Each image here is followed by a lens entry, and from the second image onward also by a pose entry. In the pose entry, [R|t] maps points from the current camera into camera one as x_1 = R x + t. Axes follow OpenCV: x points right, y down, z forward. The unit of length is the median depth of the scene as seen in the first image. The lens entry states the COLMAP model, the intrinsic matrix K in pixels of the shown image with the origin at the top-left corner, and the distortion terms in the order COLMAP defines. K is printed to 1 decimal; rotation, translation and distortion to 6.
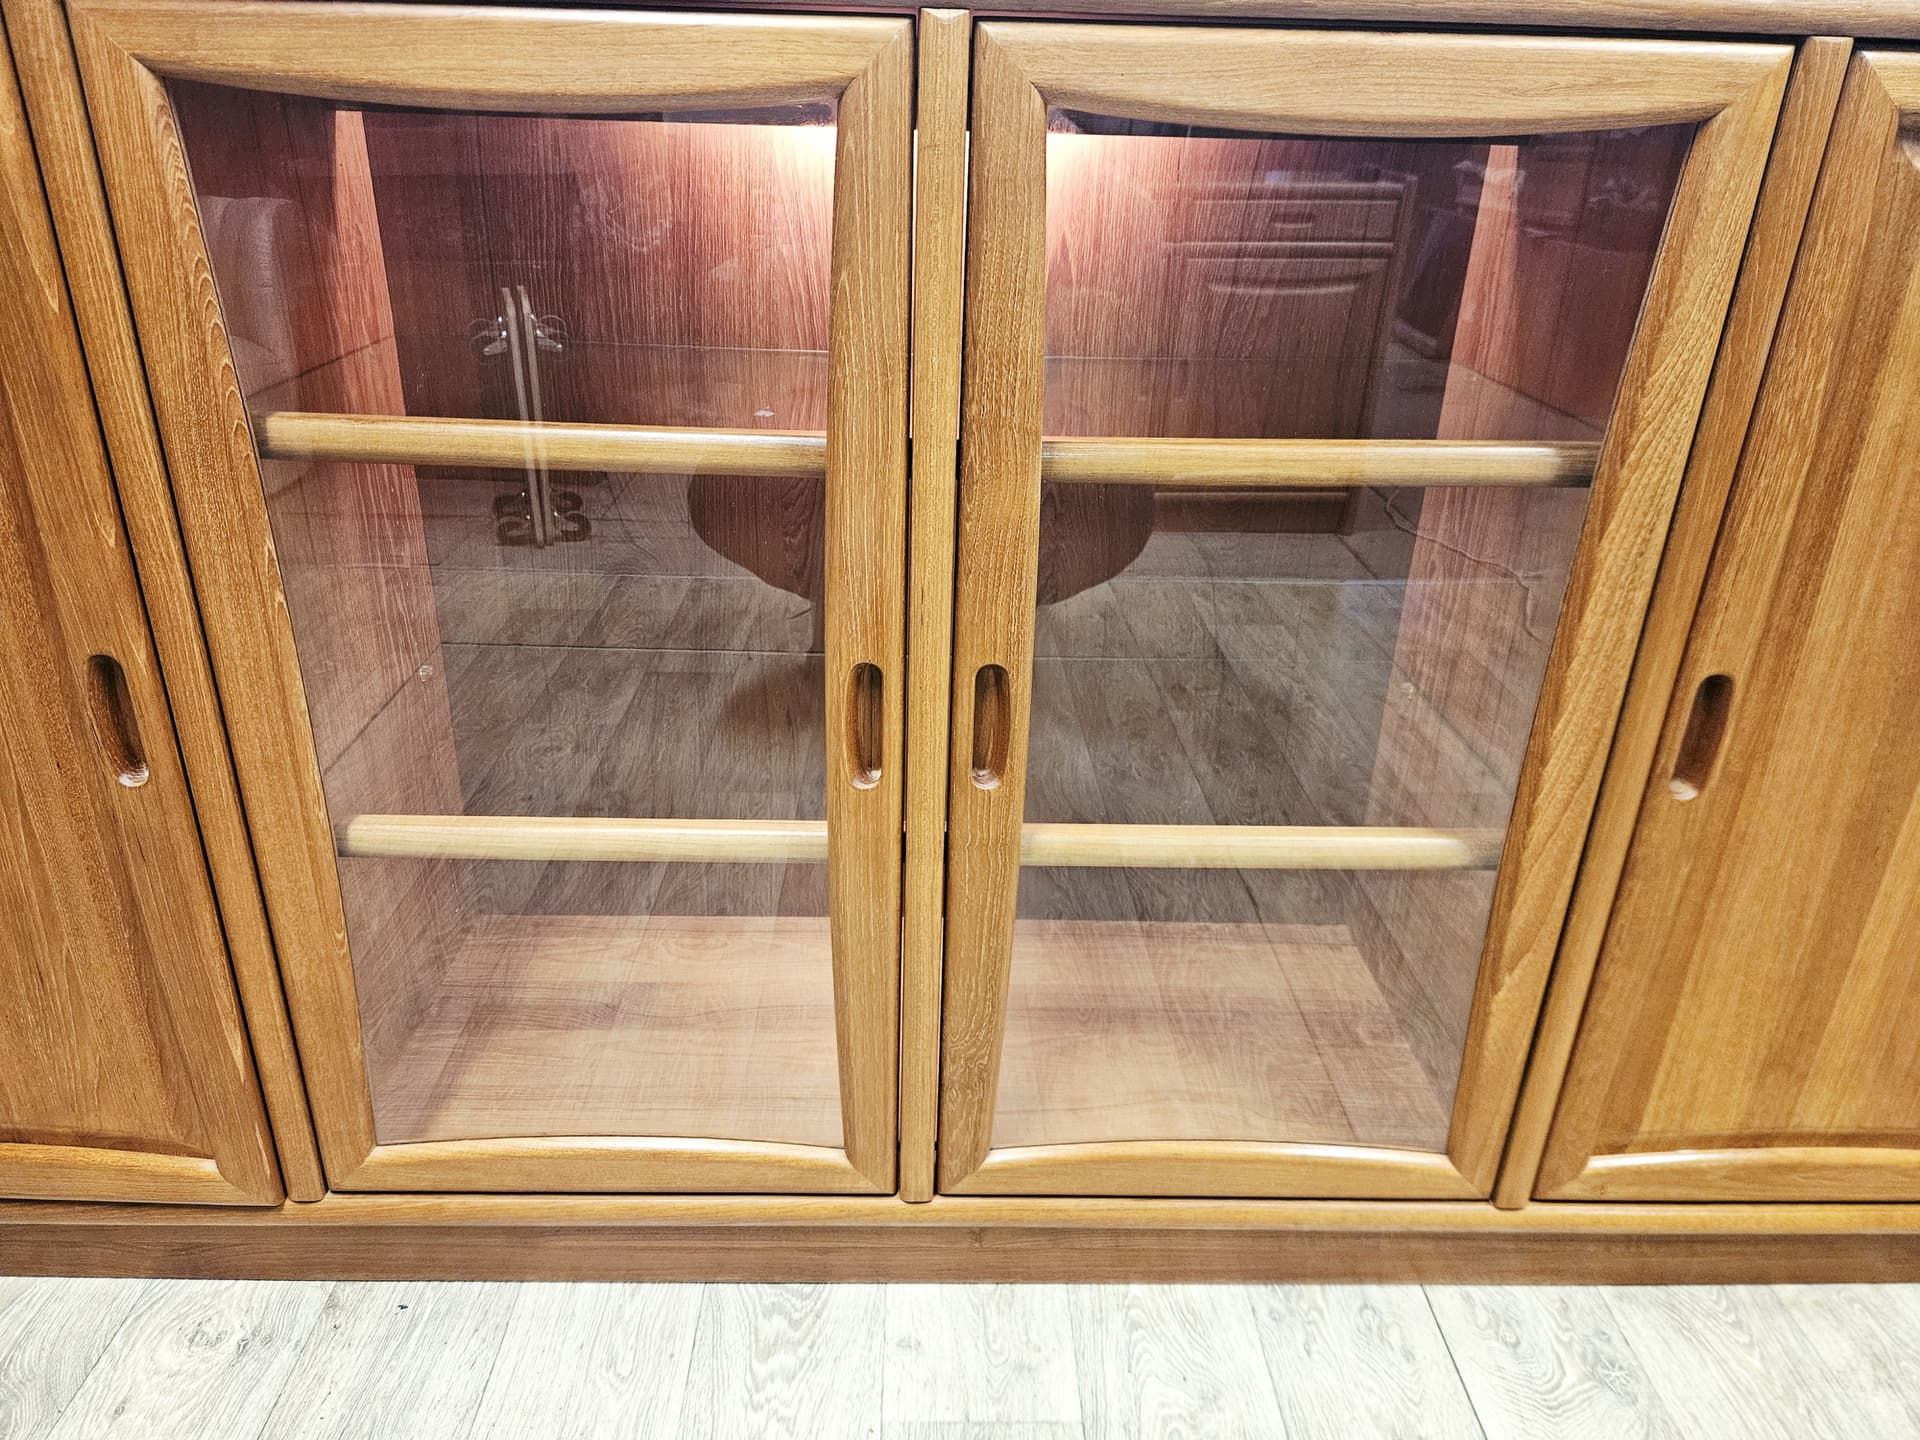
lens RADIAL K [[1305.4, 0, 937.4], [0, 1305.4, 706.1], [0, 0, 1]] dist [0.052008, -0.055241]
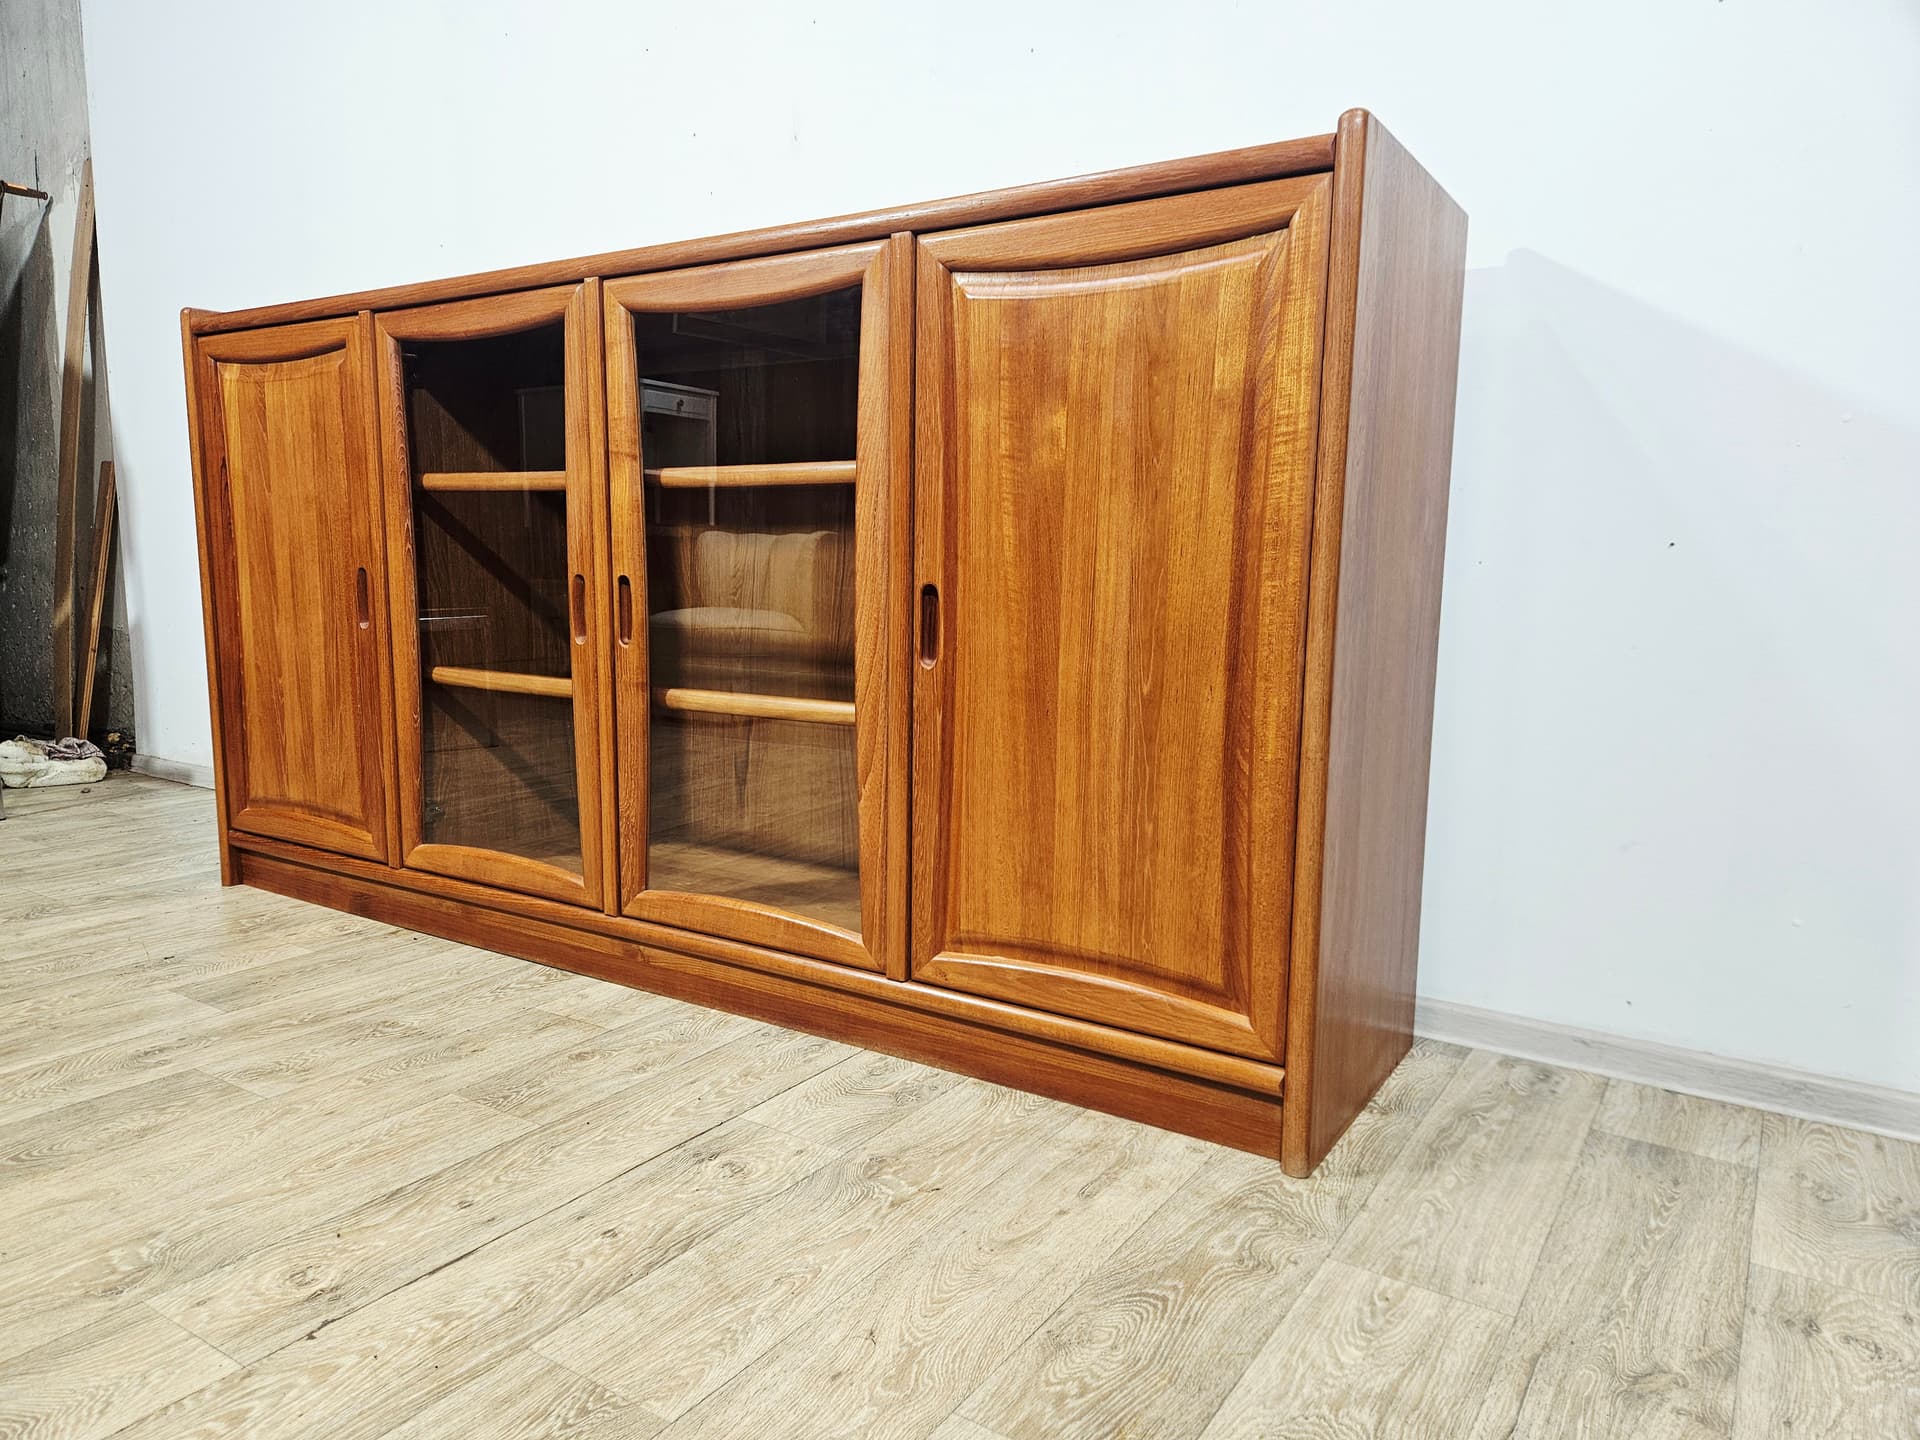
lens RADIAL K [[1305.4, 0, 937.6], [0, 1305.4, 734.4], [0, 0, 1]] dist [0.052008, -0.055241]
pose [[0.827307, 0.060752, -0.558455, 1.303687], [-0.222580, 0.948219, -0.226581, 0.451488], [0.515772, 0.311753, 0.797991, -0.226480]]
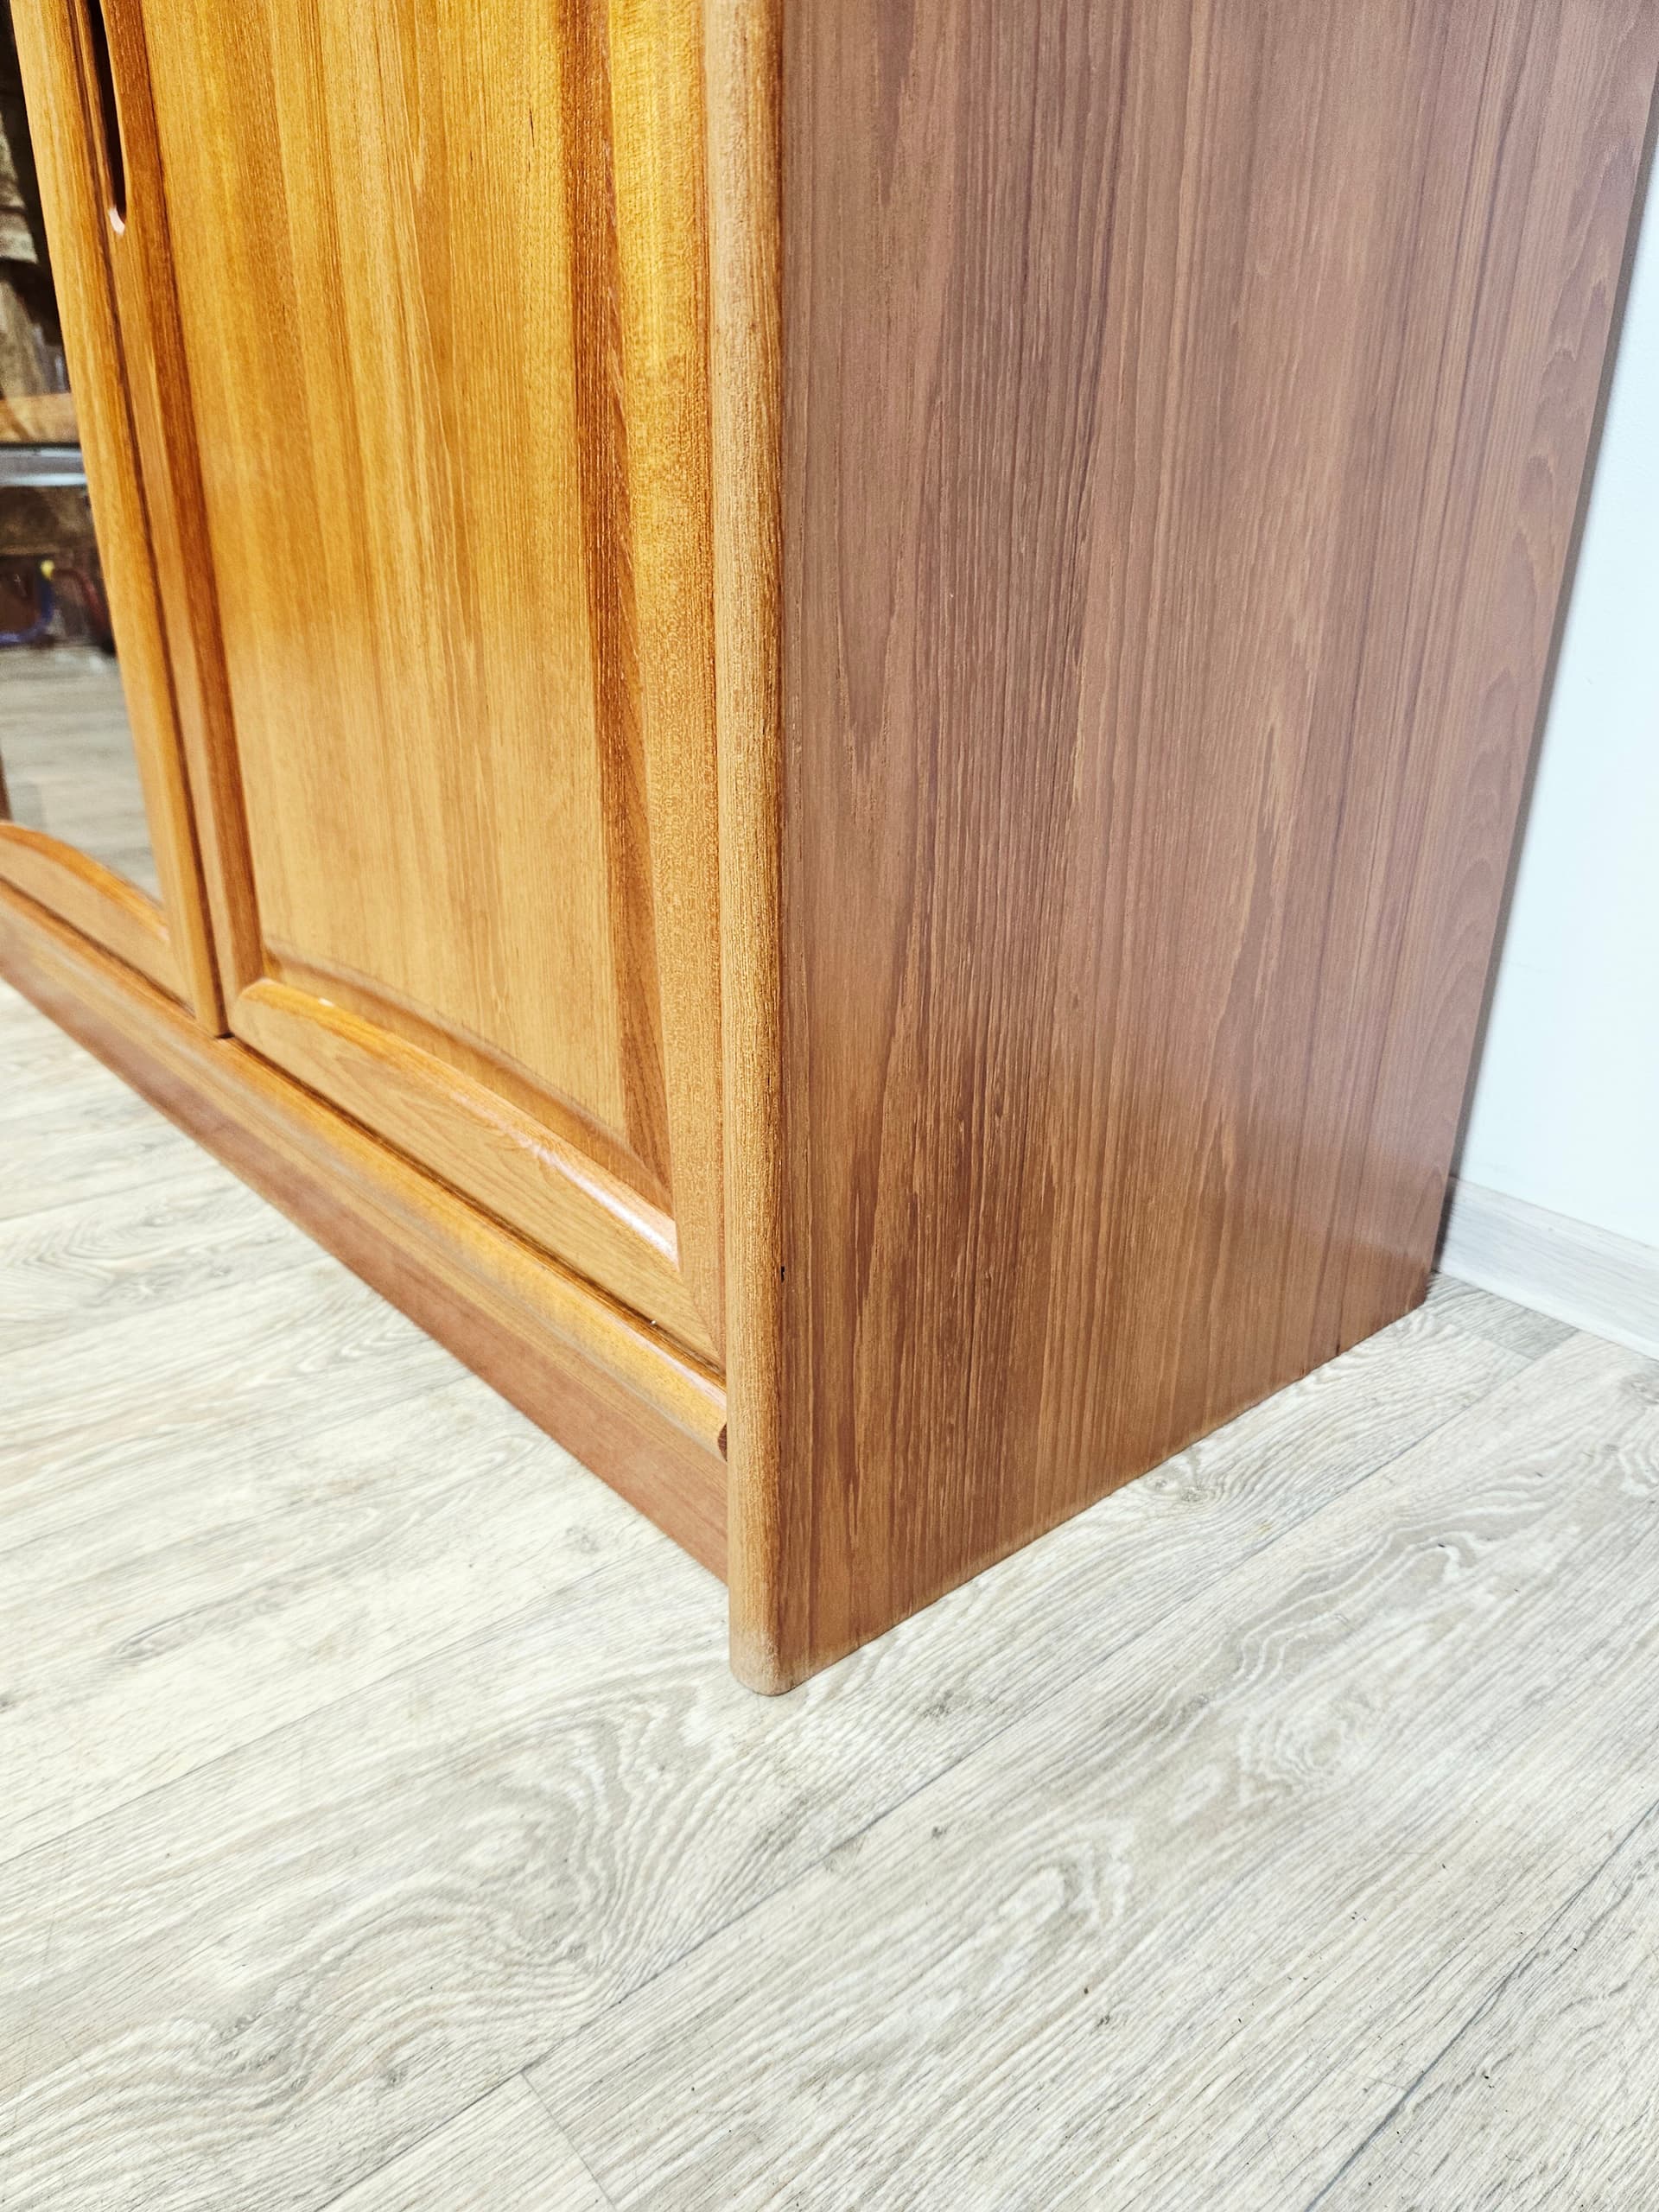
lens RADIAL K [[1503.9, 0, 855.3], [0, 1503.9, 1122.3], [0, 0, 1]] dist [0.052008, -0.055241]
pose [[0.646670, 0.280229, -0.709429, 1.239461], [-0.315116, 0.945140, 0.086096, 0.260240], [0.694636, 0.167877, 0.699498, 0.716074]]
